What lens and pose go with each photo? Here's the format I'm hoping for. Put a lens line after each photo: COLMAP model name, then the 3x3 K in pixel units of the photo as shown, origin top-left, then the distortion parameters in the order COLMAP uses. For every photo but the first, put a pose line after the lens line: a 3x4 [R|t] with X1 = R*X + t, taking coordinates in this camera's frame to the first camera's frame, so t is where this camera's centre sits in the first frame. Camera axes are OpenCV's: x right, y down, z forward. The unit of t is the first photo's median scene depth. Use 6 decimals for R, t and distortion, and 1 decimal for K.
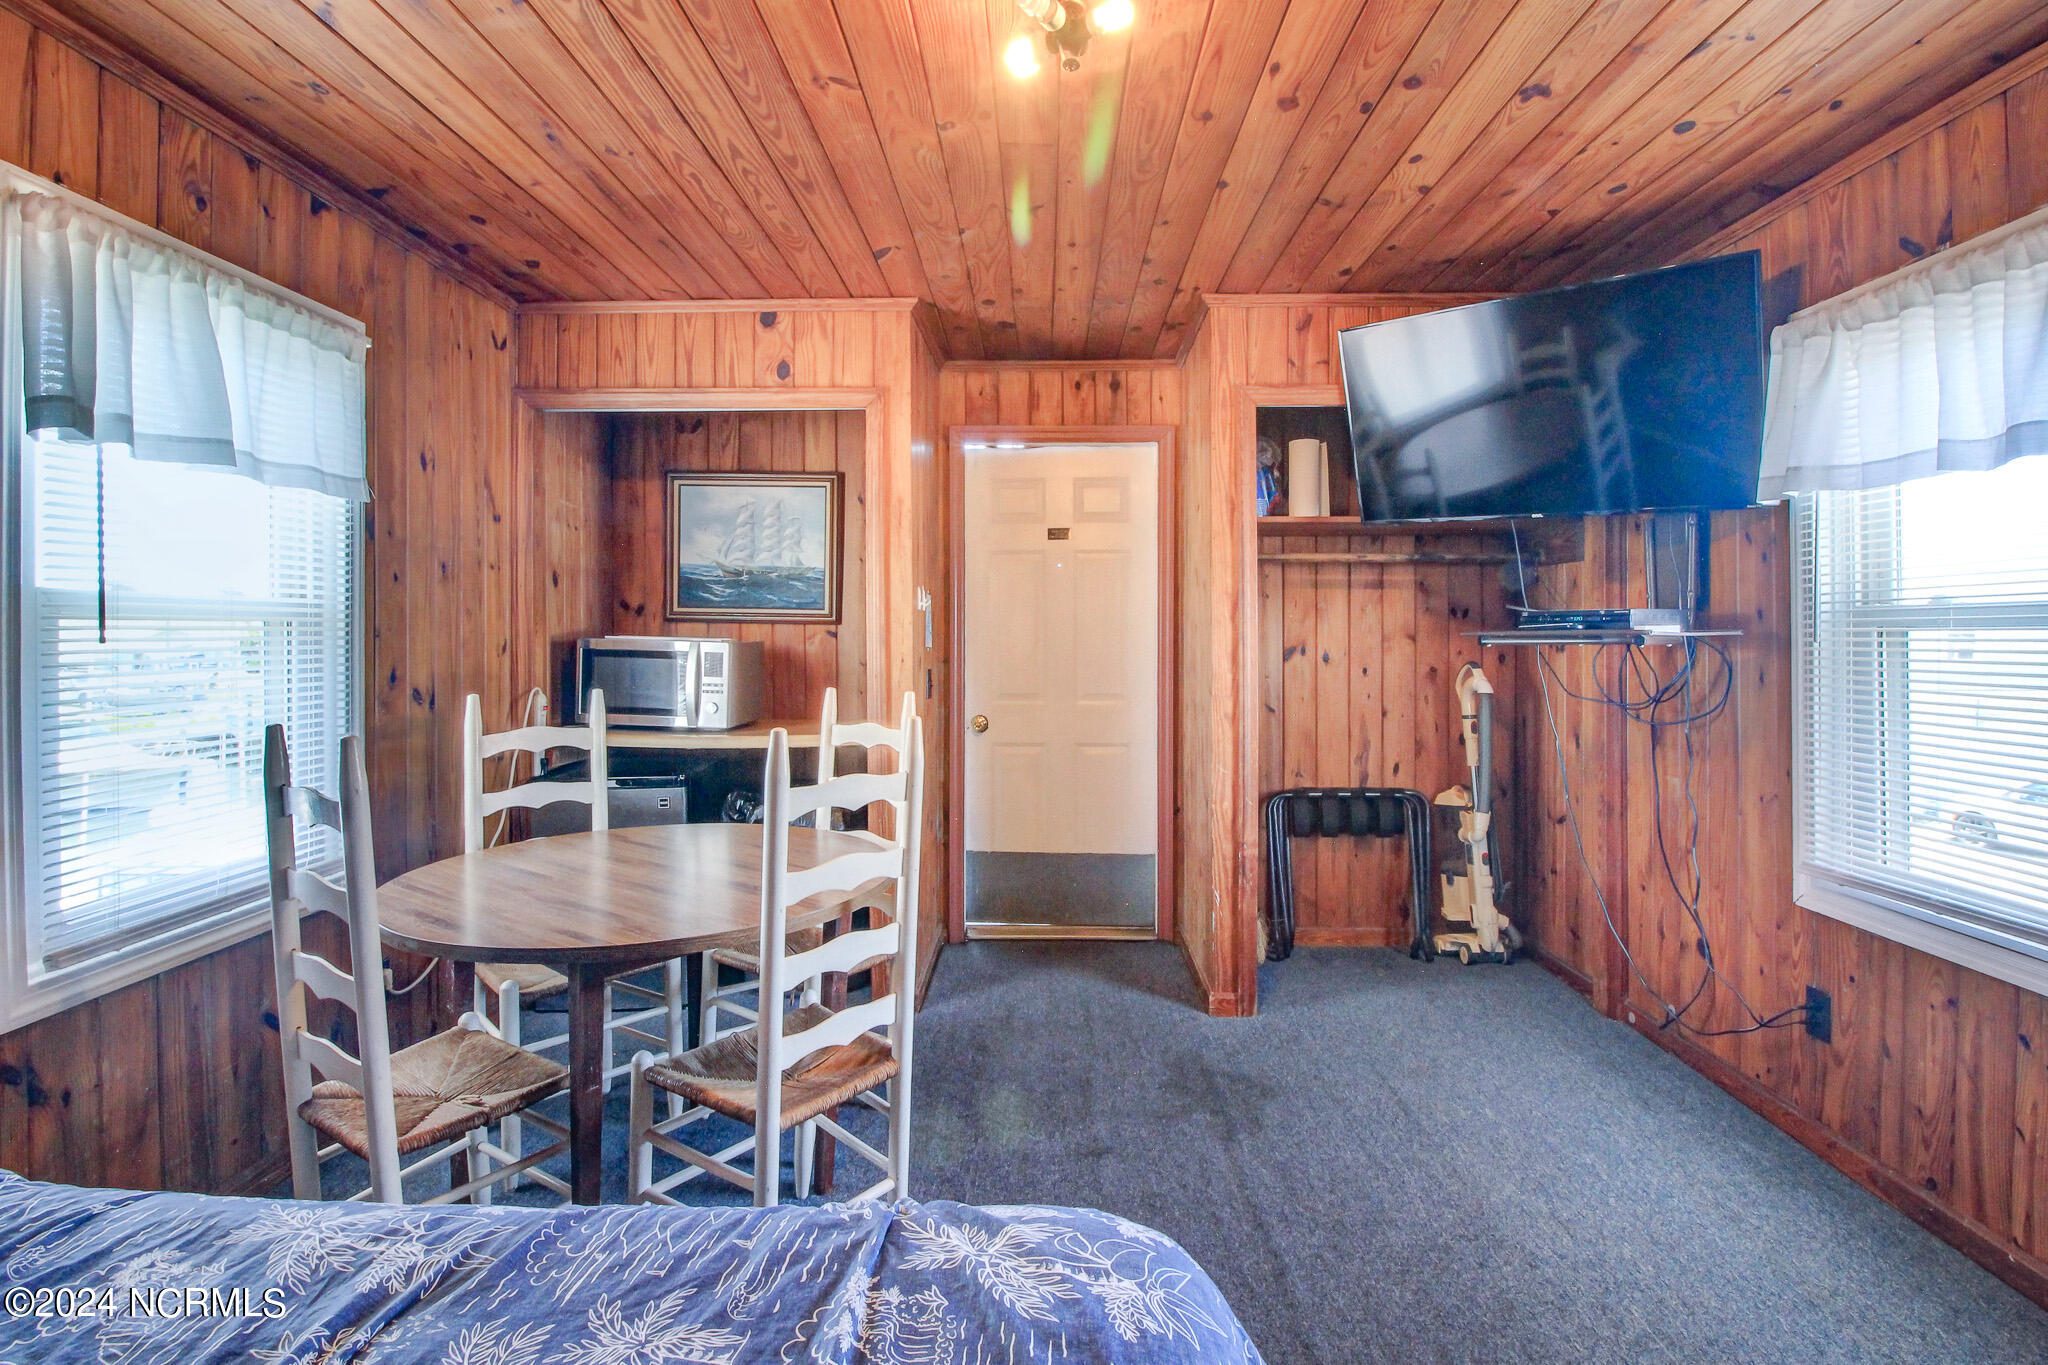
lens RADIAL K [[972.9, 0, 1011.1], [0, 972.9, 643.5], [0, 0, 1]] dist [-0.001073, -0.009728]
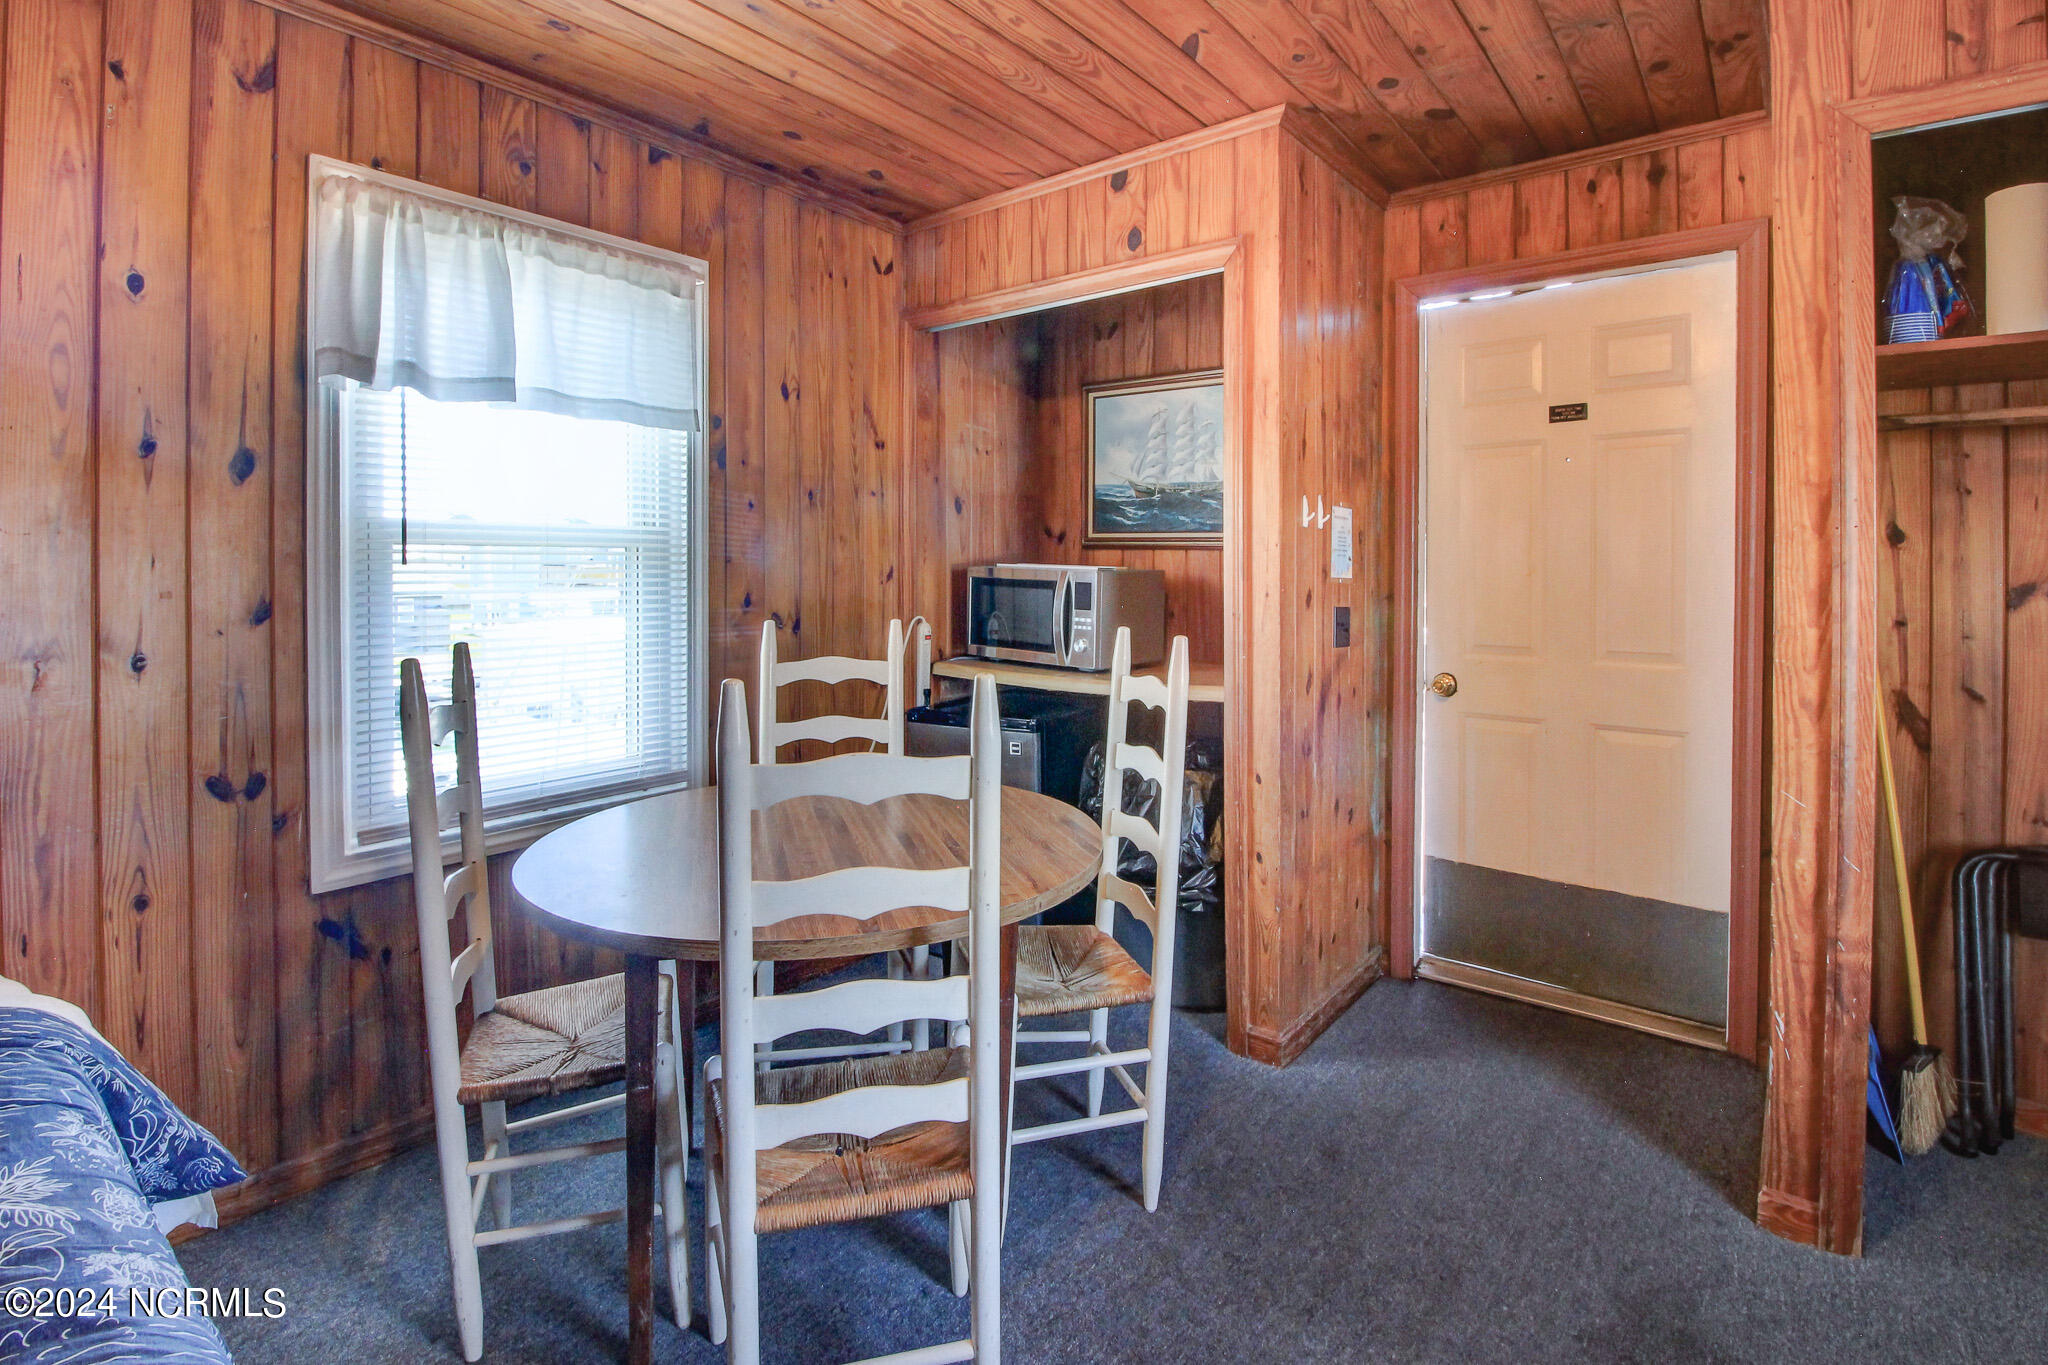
lens RADIAL K [[983.6, 0, 1026.9], [0, 983.6, 581.3], [0, 0, 1]] dist [-0.000716, -0.015914]
pose [[0.805241, 0.008683, -0.592885, 0.187750], [-0.007316, 0.999962, 0.004708, 0.004784], [0.592903, 0.000547, 0.805274, 0.278386]]
